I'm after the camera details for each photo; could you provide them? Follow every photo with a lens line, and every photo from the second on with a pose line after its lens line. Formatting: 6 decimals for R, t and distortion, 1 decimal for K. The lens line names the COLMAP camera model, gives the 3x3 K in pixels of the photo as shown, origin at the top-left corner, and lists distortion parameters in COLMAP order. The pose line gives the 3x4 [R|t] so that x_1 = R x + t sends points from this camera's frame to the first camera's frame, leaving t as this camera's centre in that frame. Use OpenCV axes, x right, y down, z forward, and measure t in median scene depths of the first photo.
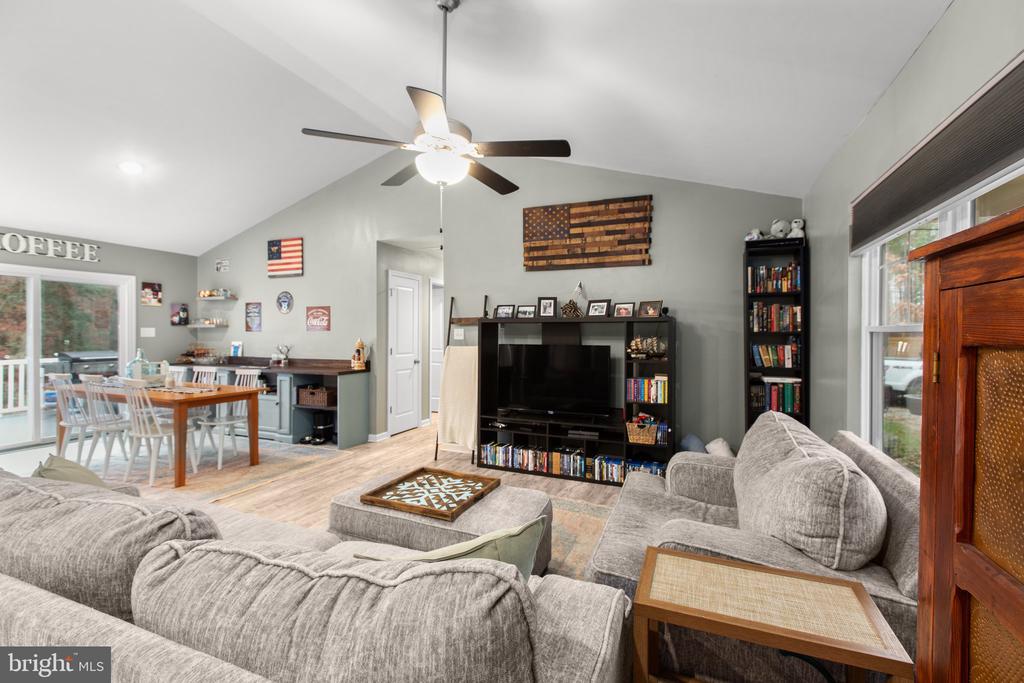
lens RADIAL K [[449.9, 0, 512.1], [0, 449.9, 336.7], [0, 0, 1]] dist [-0.001236, -0.000145]
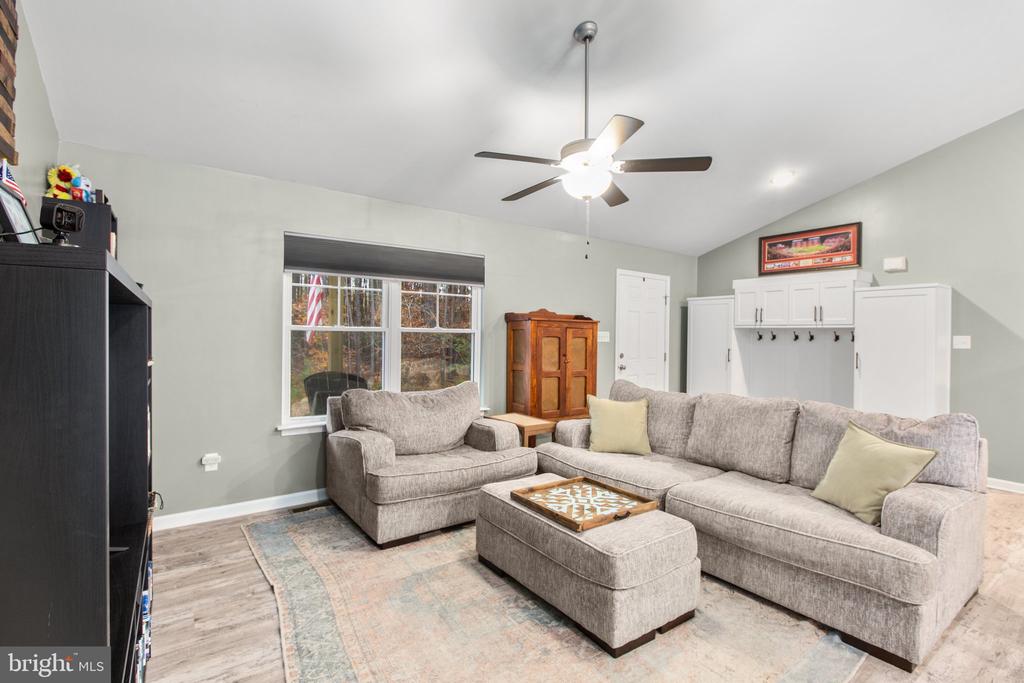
lens RADIAL K [[482.7, 0, 511.7], [0, 482.7, 336.5], [0, 0, 1]] dist [-0.002593, -0.000733]
pose [[-0.851819, -0.015470, 0.523608, -0.329368], [-0.011324, 0.999874, 0.011119, -0.009019], [-0.523714, 0.003542, -0.851887, 1.117299]]
